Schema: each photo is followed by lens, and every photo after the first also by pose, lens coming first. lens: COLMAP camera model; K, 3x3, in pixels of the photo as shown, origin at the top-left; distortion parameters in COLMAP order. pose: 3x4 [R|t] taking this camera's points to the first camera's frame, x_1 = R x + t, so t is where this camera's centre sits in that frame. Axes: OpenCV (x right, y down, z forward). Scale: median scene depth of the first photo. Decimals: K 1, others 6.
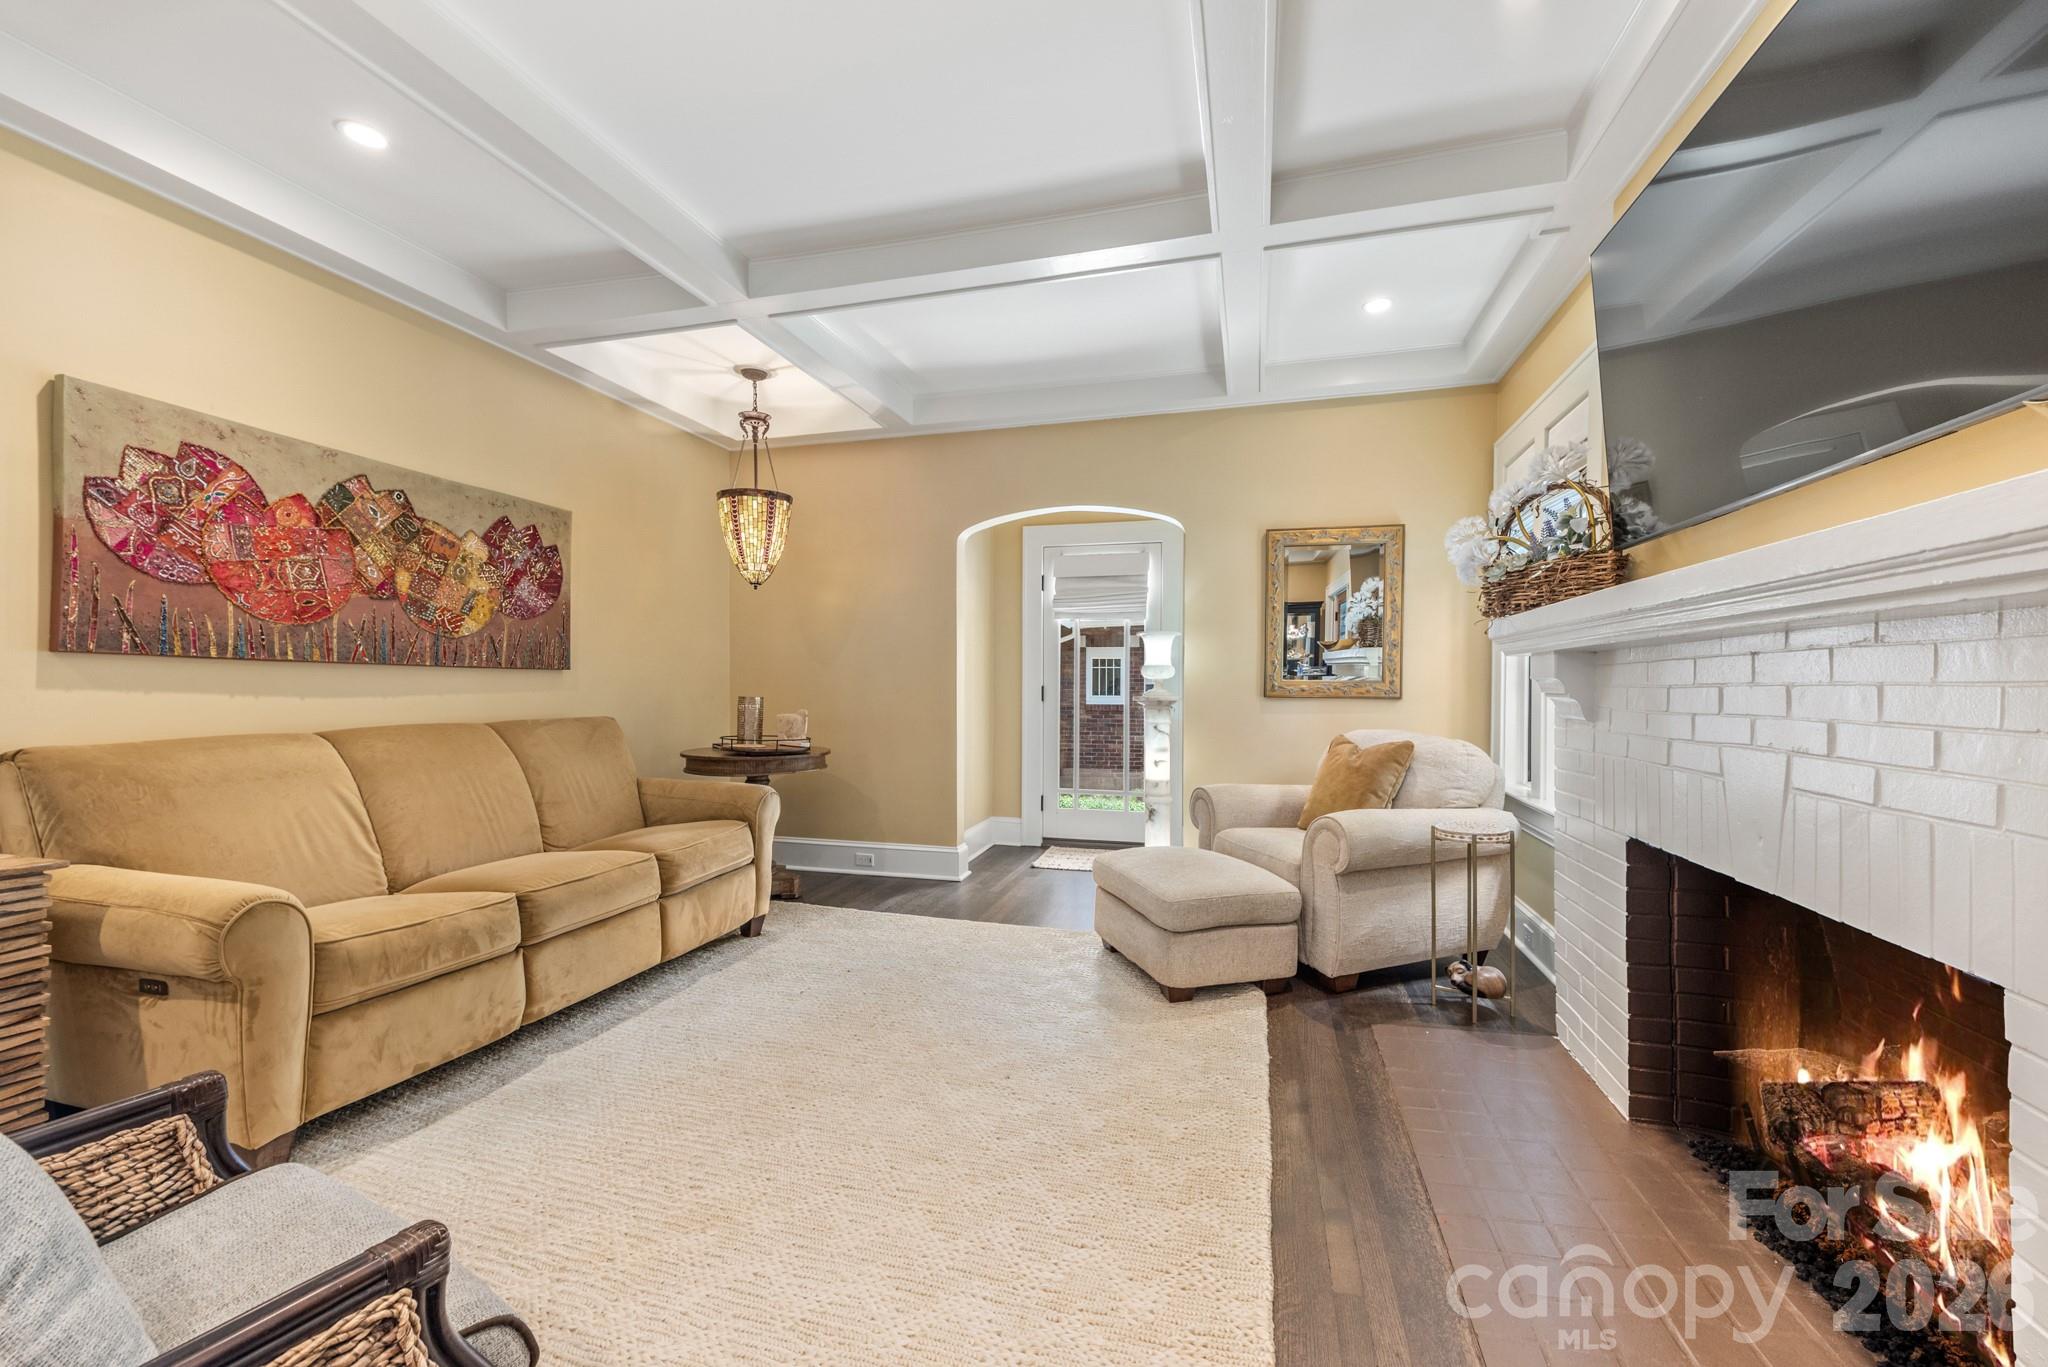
lens RADIAL K [[801.7, 0, 1030.0], [0, 801.7, 681.4], [0, 0, 1]] dist [0.010348, -0.001859]
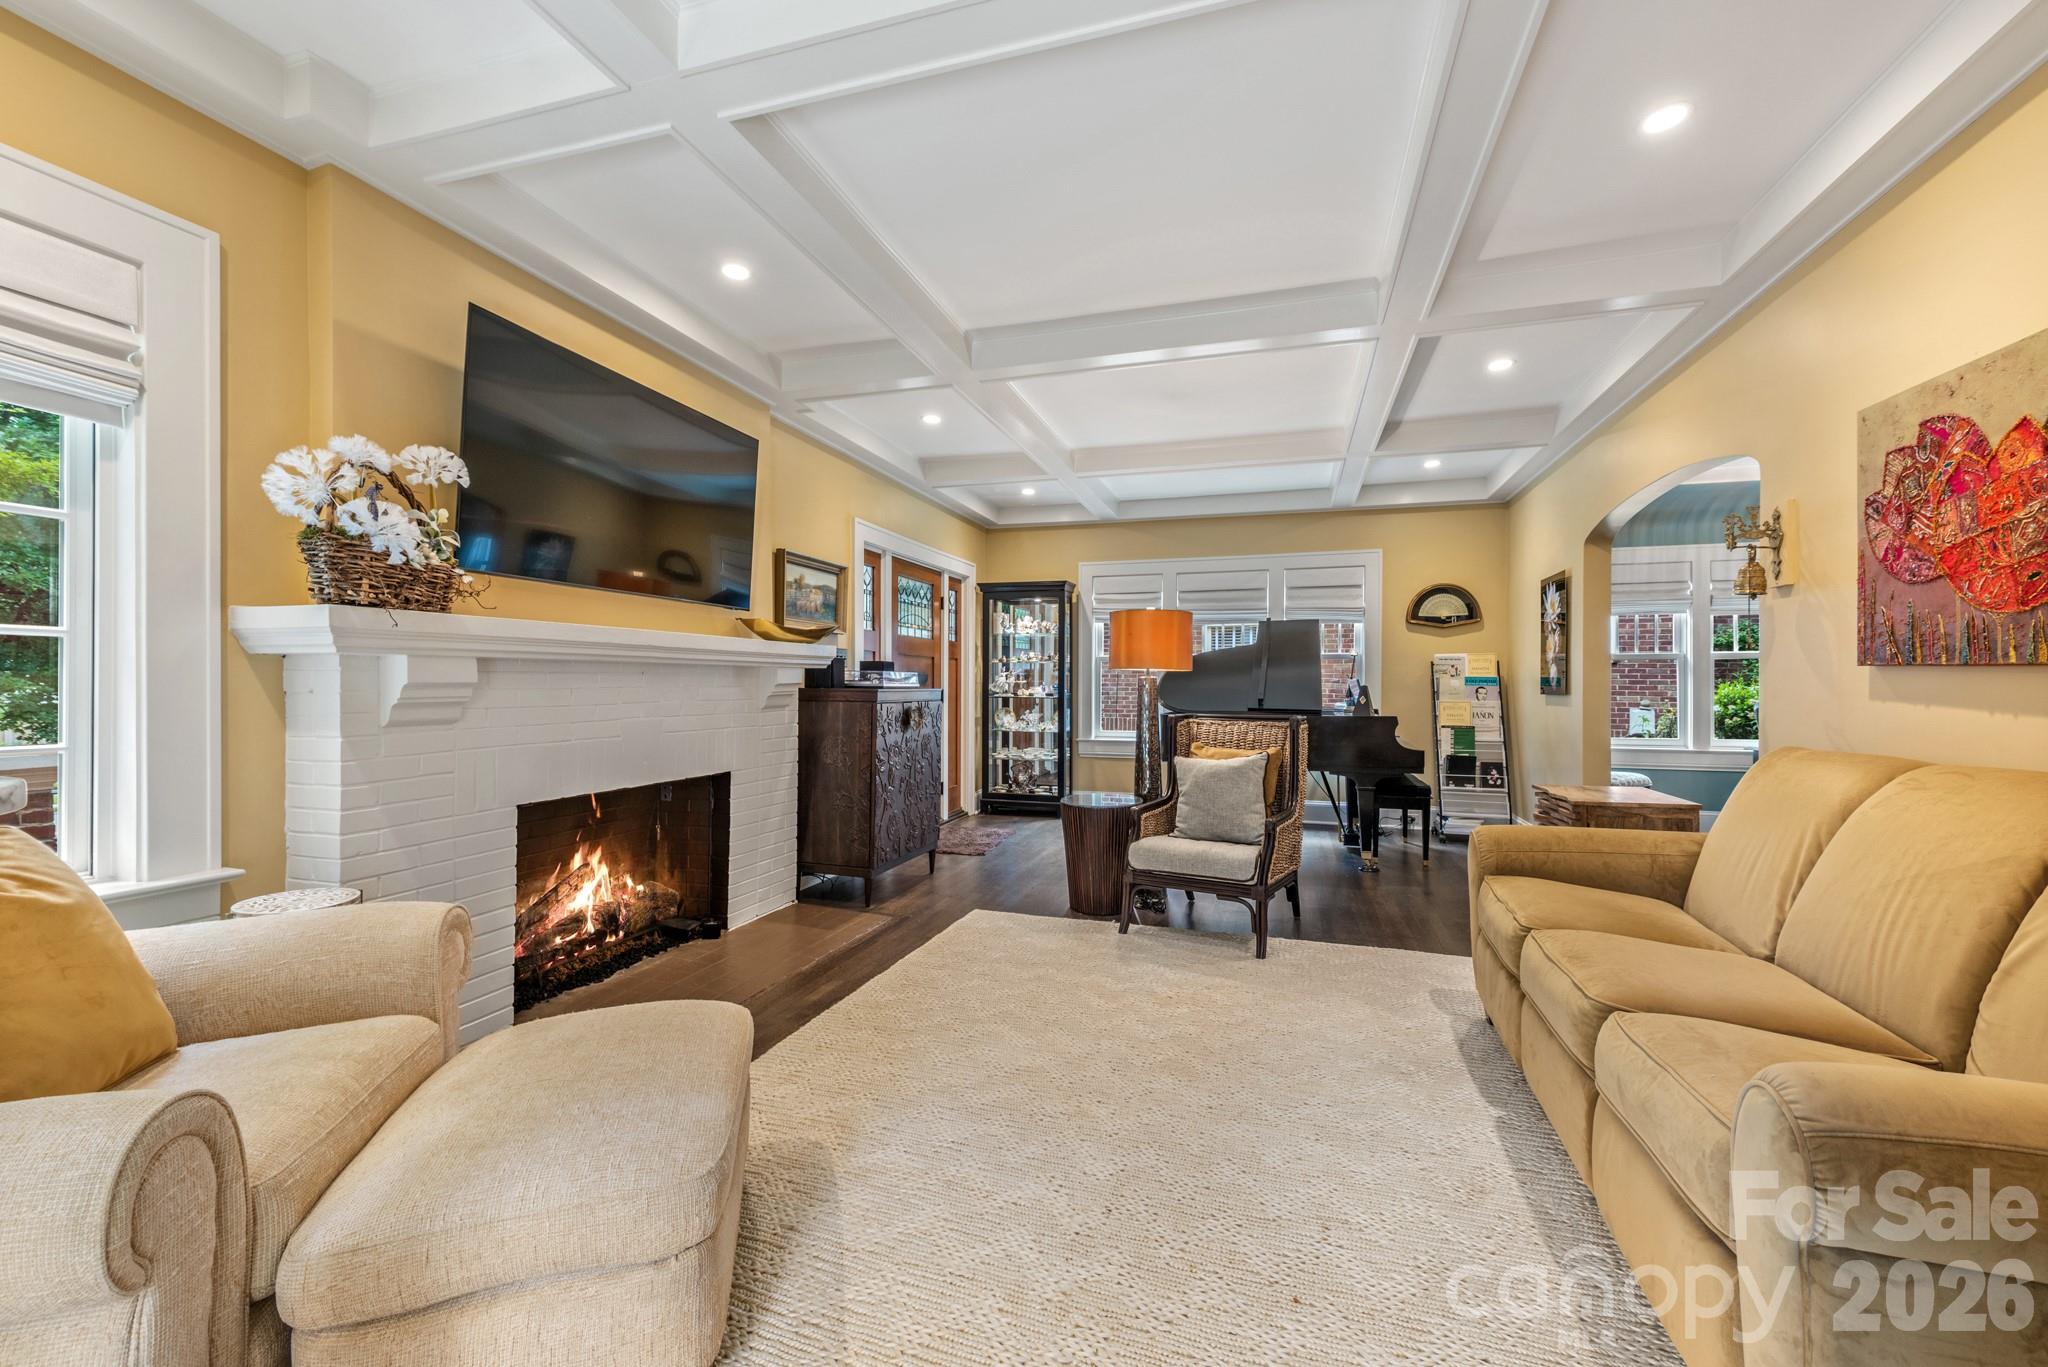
lens RADIAL K [[801.7, 0, 1033.6], [0, 801.7, 679.0], [0, 0, 1]] dist [0.010348, -0.001859]
pose [[-0.999545, -0.009125, 0.028745, -0.103495], [-0.009377, 0.999919, -0.008623, 0.000713], [-0.028664, -0.008888, -0.999550, 1.889500]]
